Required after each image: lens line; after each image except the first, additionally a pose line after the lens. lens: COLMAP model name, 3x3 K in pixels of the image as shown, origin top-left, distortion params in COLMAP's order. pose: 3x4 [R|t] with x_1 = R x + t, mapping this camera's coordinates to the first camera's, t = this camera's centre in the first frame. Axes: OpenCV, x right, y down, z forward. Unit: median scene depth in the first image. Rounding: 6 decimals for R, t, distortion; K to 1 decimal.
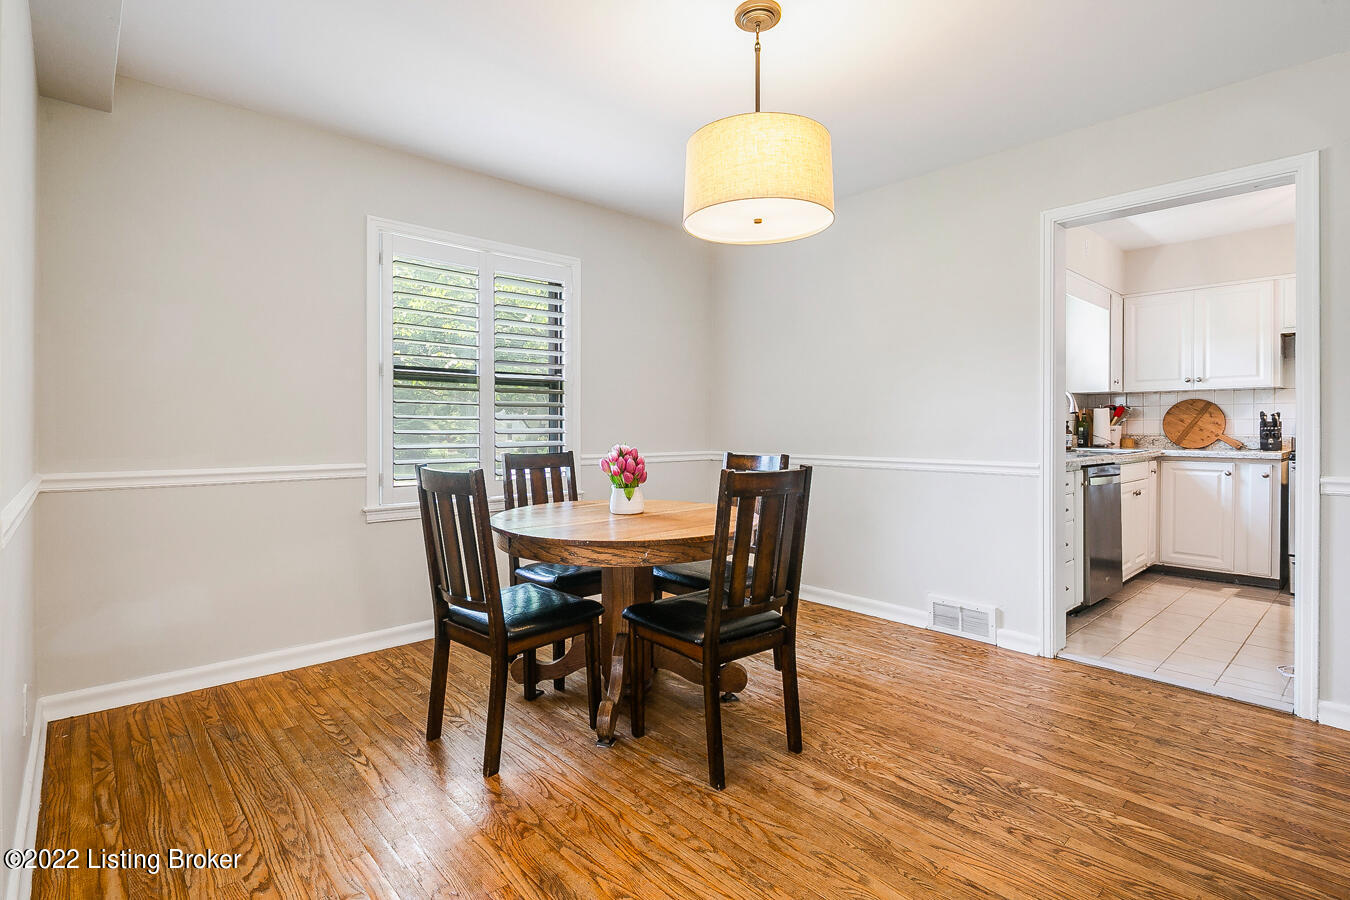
lens RADIAL K [[660.9, 0, 674.1], [0, 660.9, 429.9], [0, 0, 1]] dist [-0.000242, -0.000921]
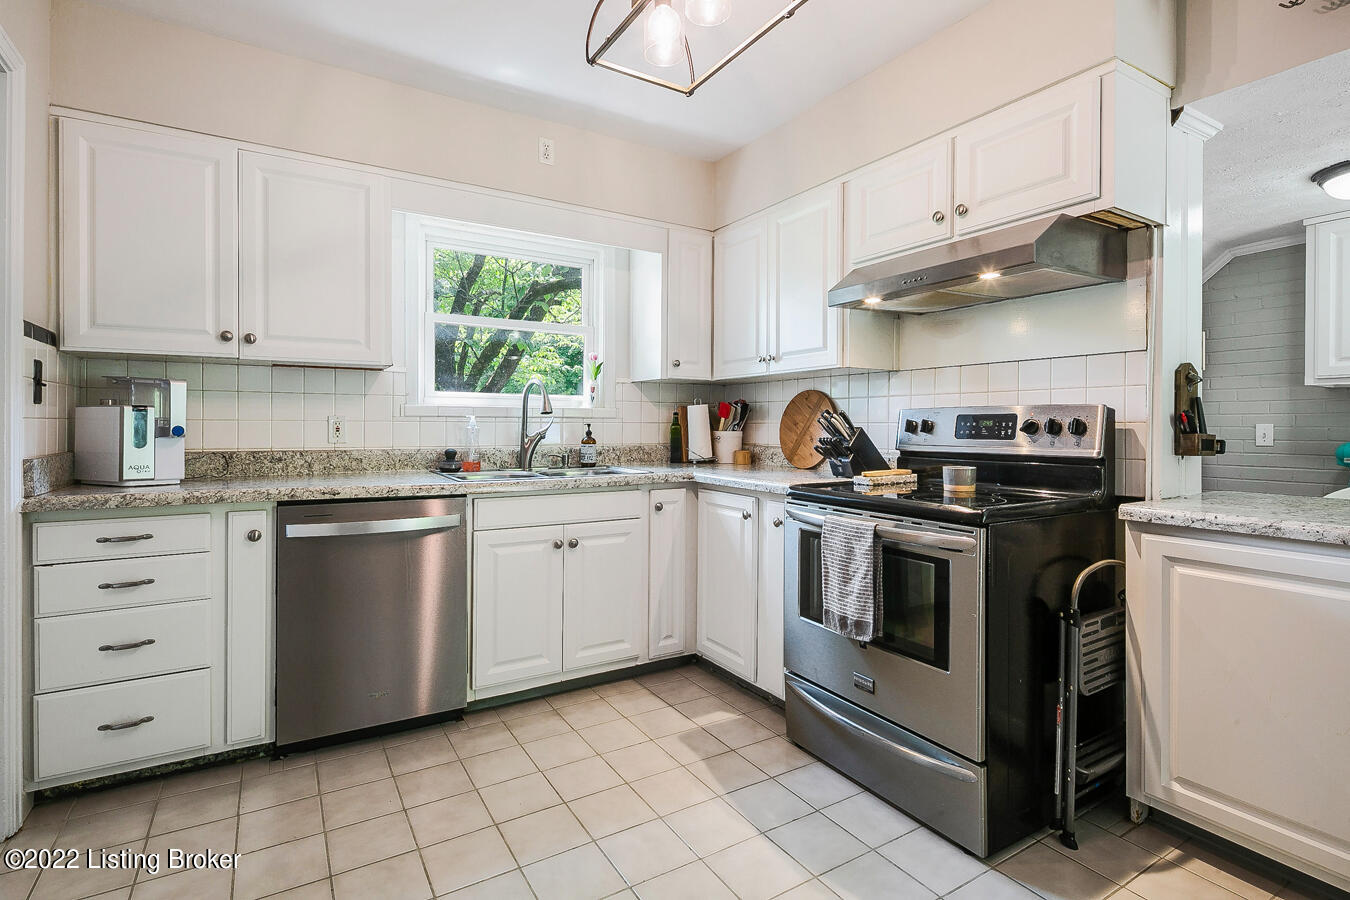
lens RADIAL K [[660.9, 0, 674.1], [0, 660.9, 429.9], [0, 0, 1]] dist [-0.000242, -0.000921]
pose [[0.981834, 0.007362, -0.189601, 1.440359], [-0.006979, 0.999972, 0.002689, -0.018023], [0.189616, -0.001317, 0.981857, 0.665794]]
